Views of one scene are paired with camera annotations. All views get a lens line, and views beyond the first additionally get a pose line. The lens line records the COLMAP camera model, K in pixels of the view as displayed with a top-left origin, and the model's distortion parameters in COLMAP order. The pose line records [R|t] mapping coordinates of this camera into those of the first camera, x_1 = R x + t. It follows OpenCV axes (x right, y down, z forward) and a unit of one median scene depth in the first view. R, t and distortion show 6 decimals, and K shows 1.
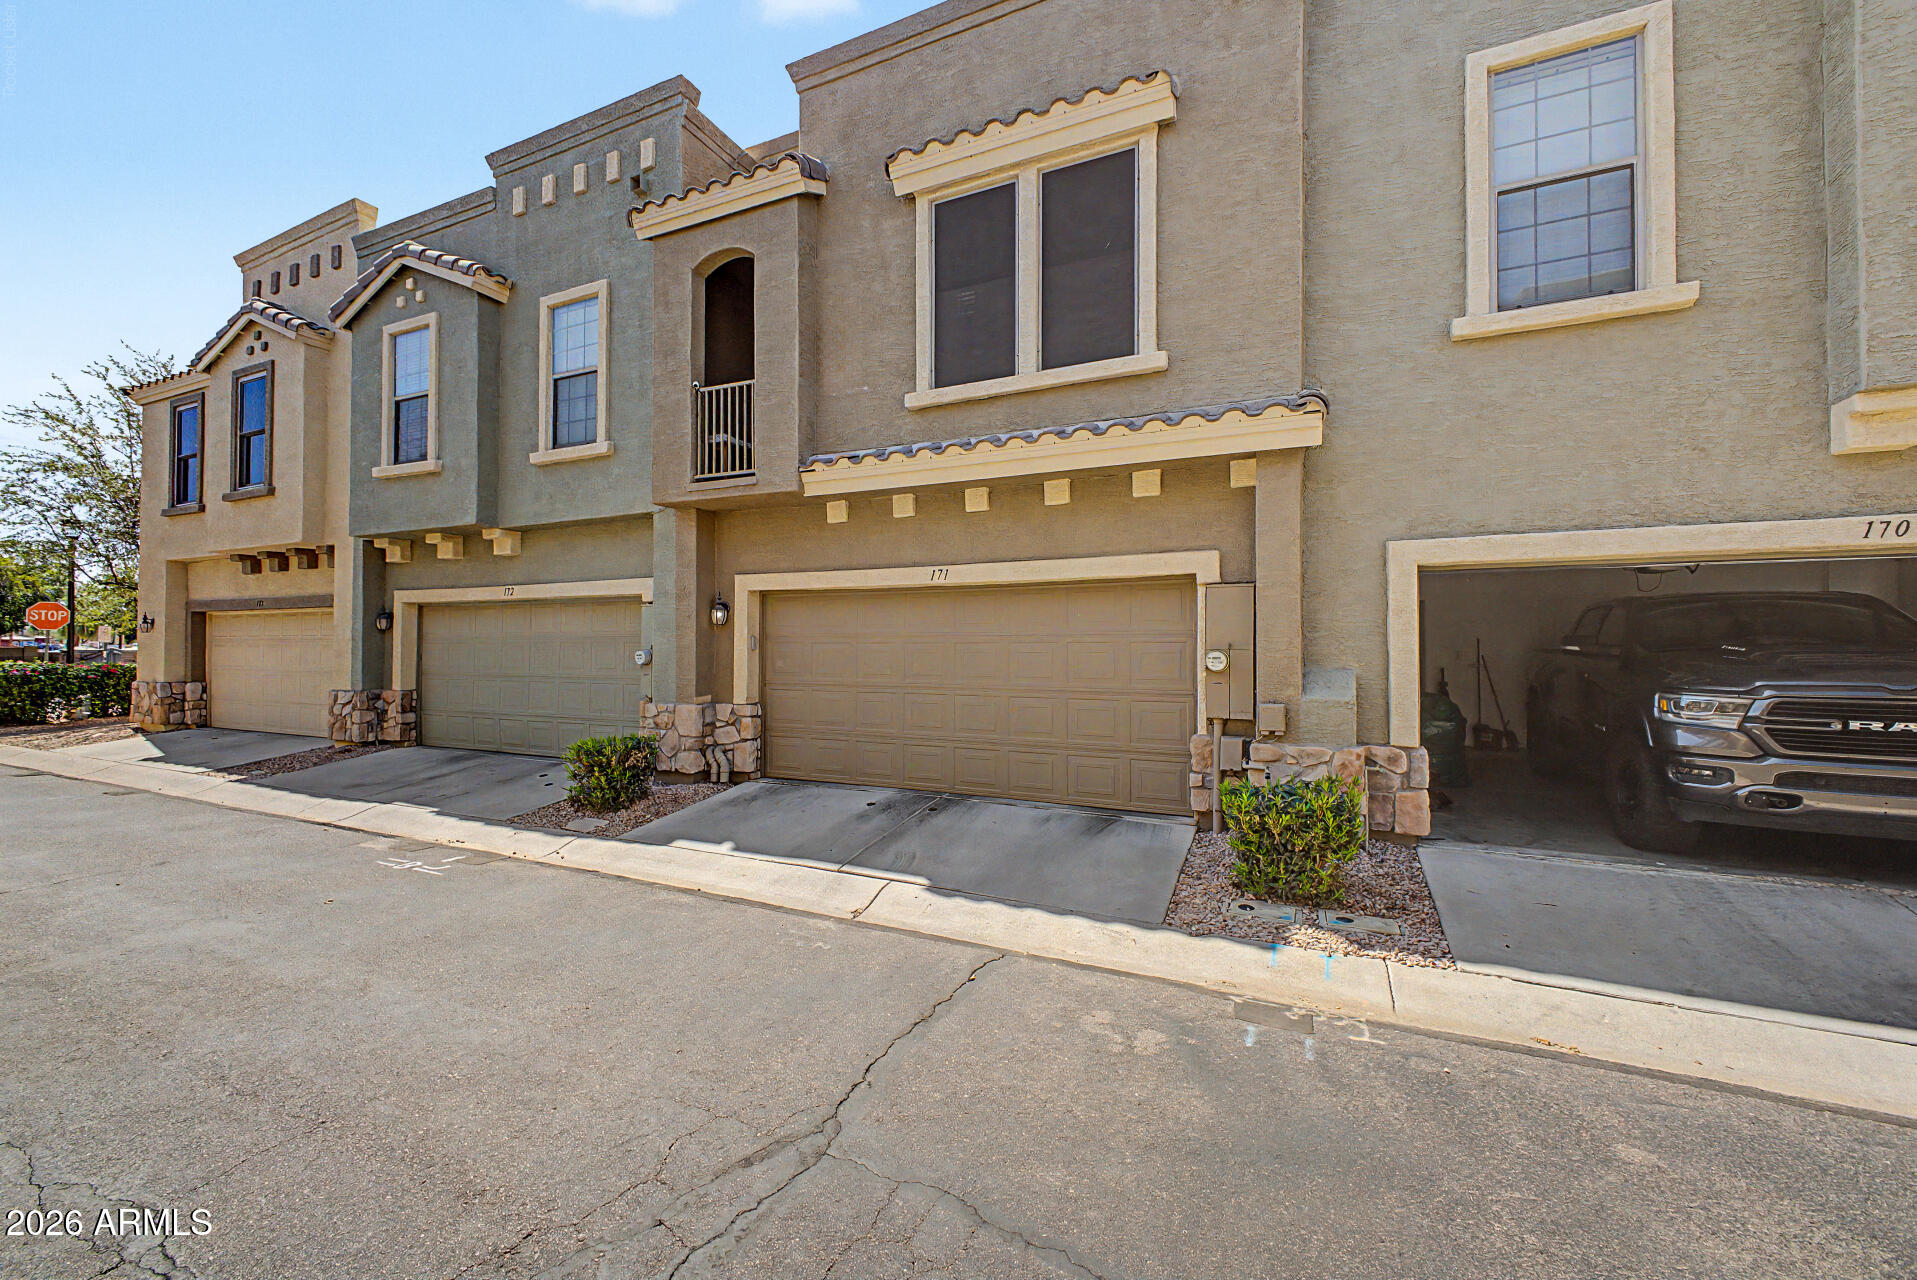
lens RADIAL K [[763.8, 0, 963.7], [0, 763.8, 640.0], [0, 0, 1]] dist [0.017184, -0.005247]
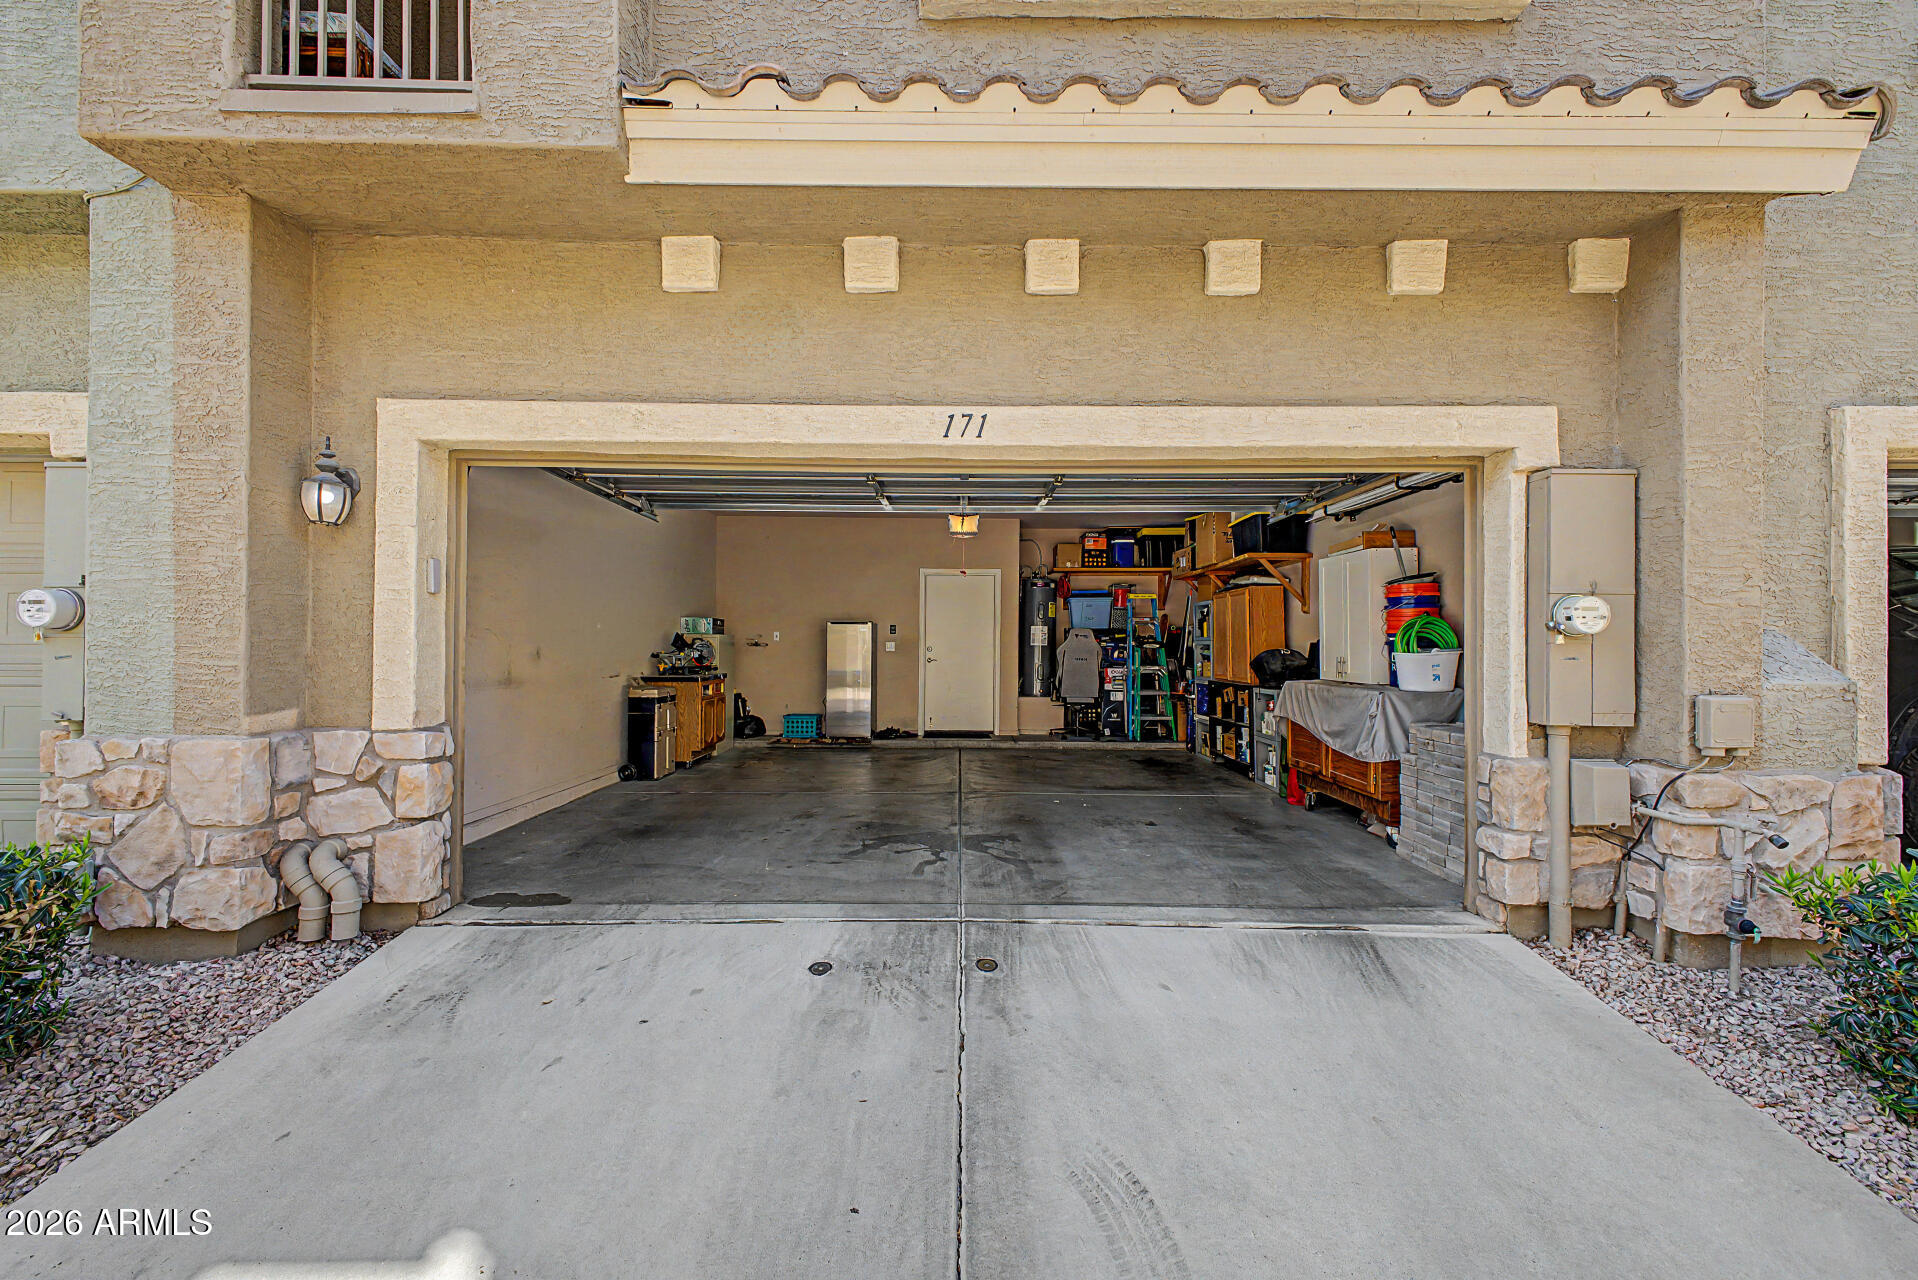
lens RADIAL K [[764.2, 0, 951.2], [0, 764.2, 647.0], [0, 0, 1]] dist [0.017184, -0.005247]
pose [[0.907759, 0.005091, 0.419462, -0.199901], [-0.008444, 0.999946, 0.006136, 0.036590], [-0.419408, -0.009112, 0.907752, 0.524904]]
